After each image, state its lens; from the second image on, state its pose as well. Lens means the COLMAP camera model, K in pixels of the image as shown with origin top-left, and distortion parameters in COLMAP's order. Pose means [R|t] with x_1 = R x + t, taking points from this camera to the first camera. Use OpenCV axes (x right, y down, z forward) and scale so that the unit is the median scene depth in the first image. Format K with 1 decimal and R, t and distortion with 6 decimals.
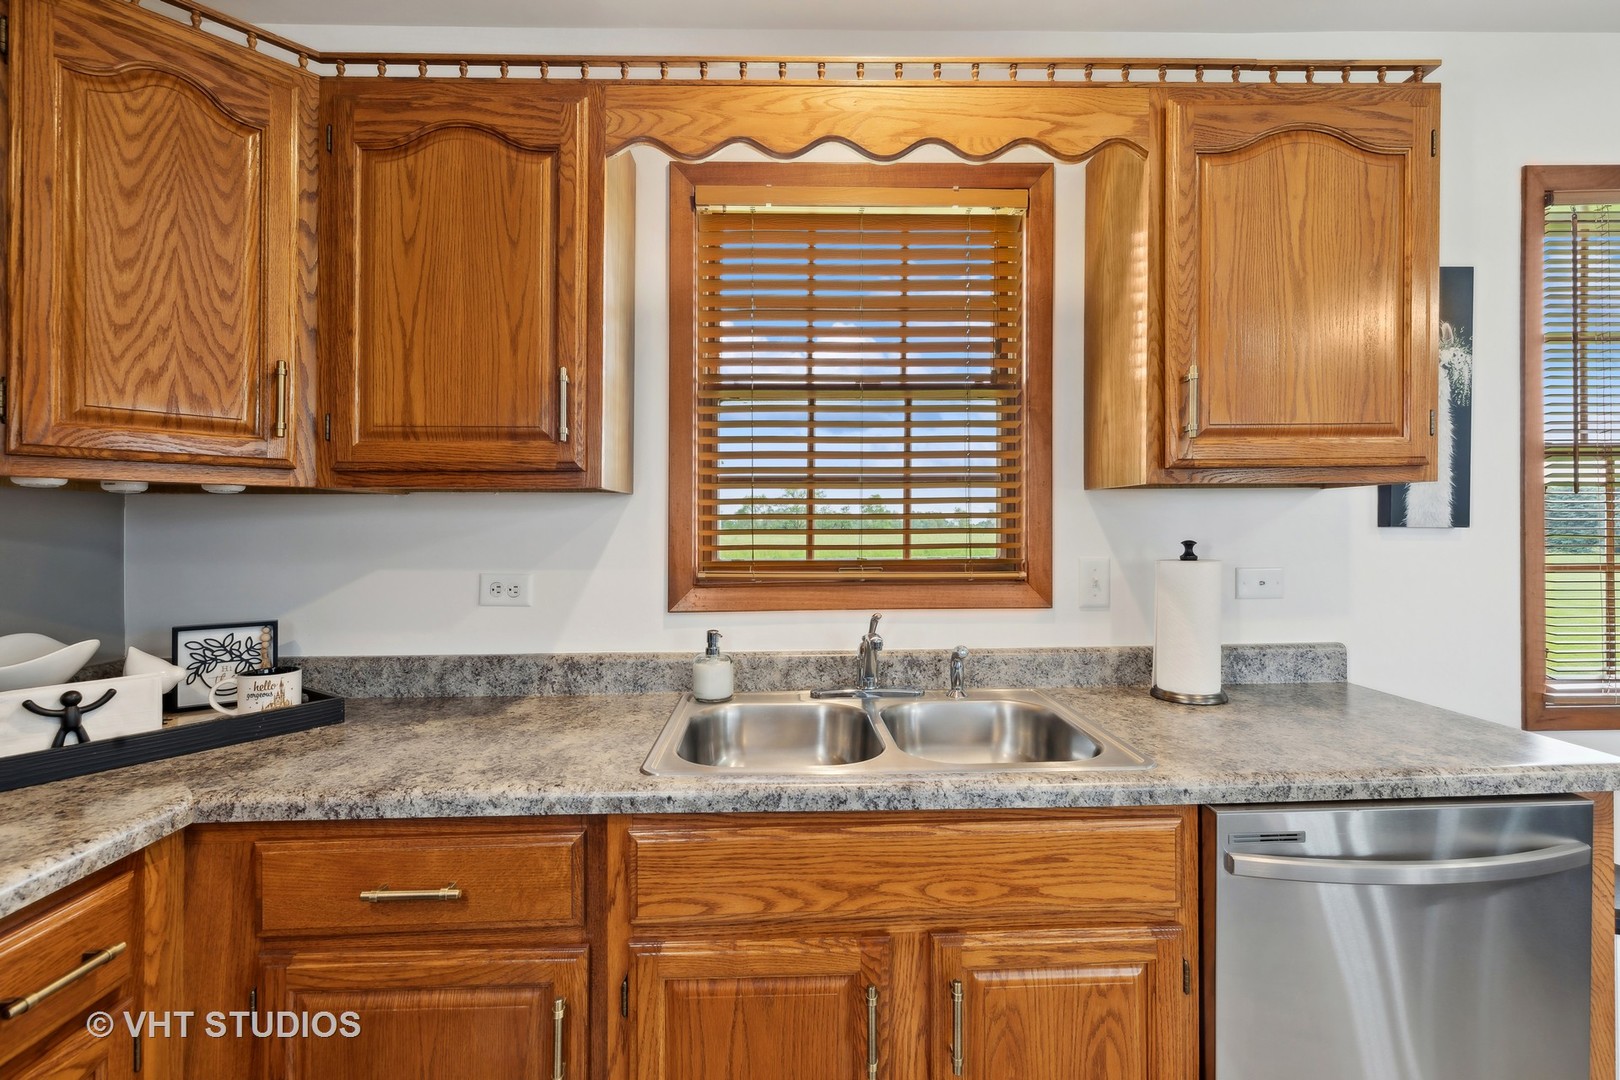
lens RADIAL K [[747.5, 0, 810.0], [0, 747.5, 540.0], [0, 0, 1]] dist [0.014843, -0.000045]
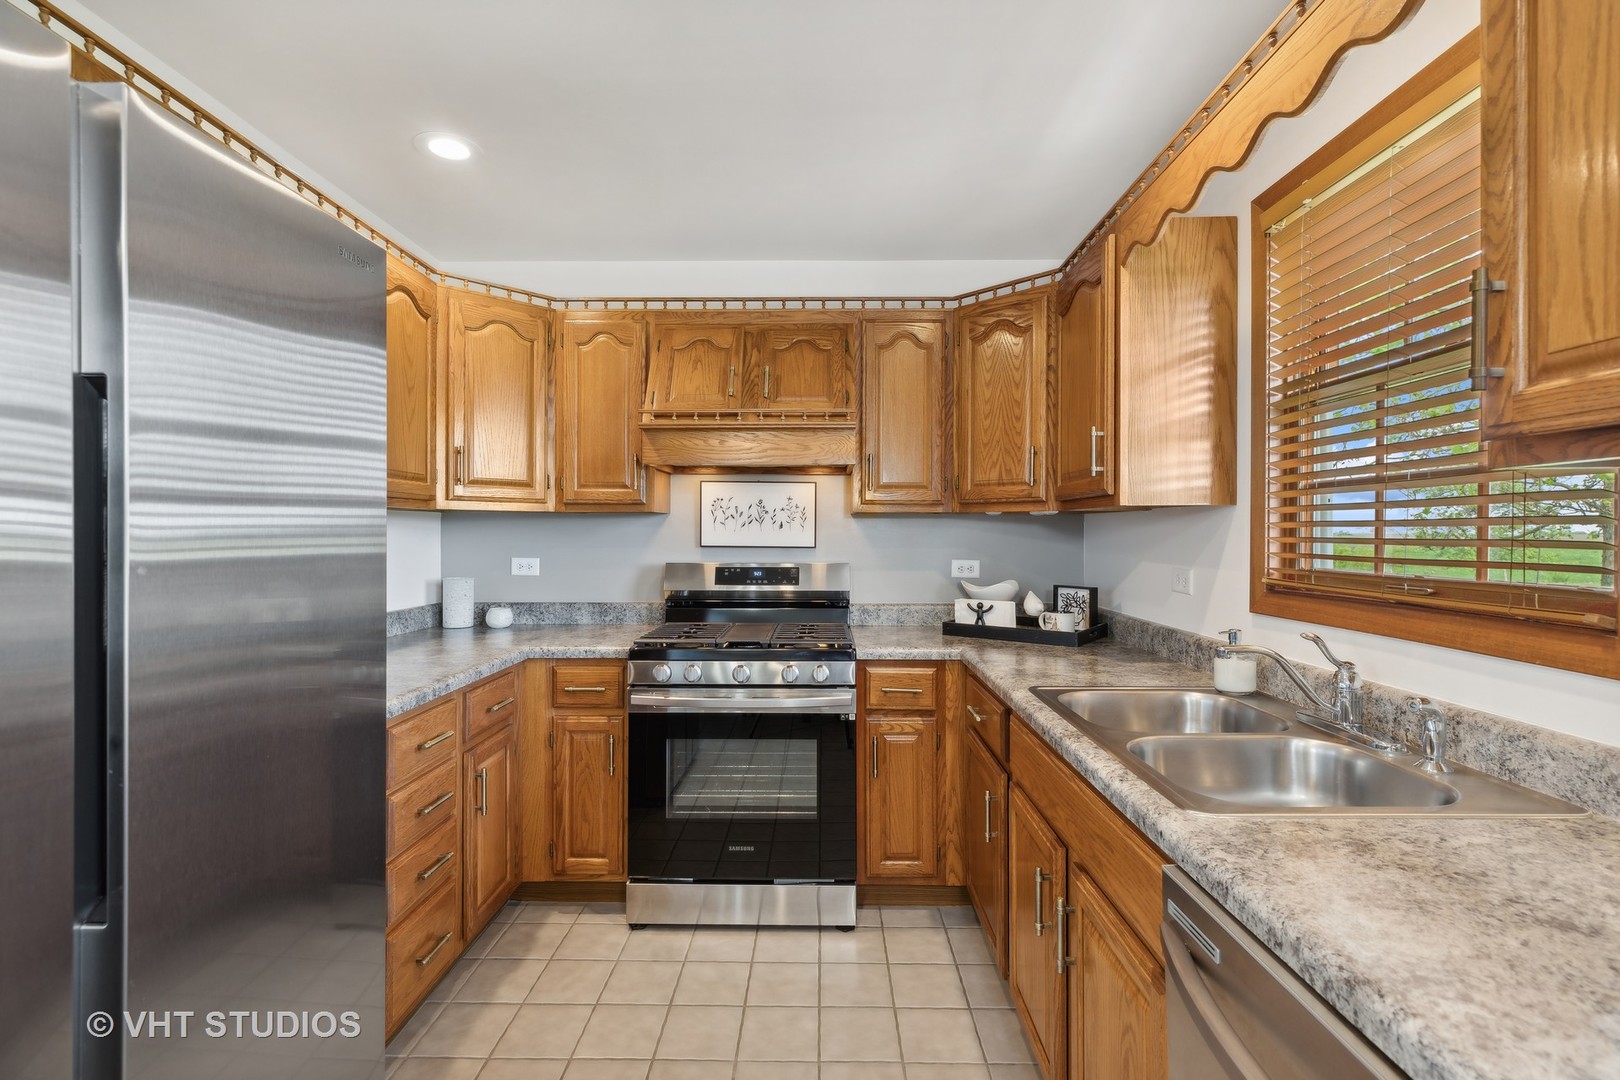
lens RADIAL K [[747.5, 0, 810.0], [0, 747.5, 540.0], [0, 0, 1]] dist [0.014843, -0.000045]
pose [[-0.060976, 0.014341, -0.998036, 1.136406], [-0.023872, 0.999590, 0.015822, -0.013603], [0.997854, 0.024790, -0.060609, 0.511176]]
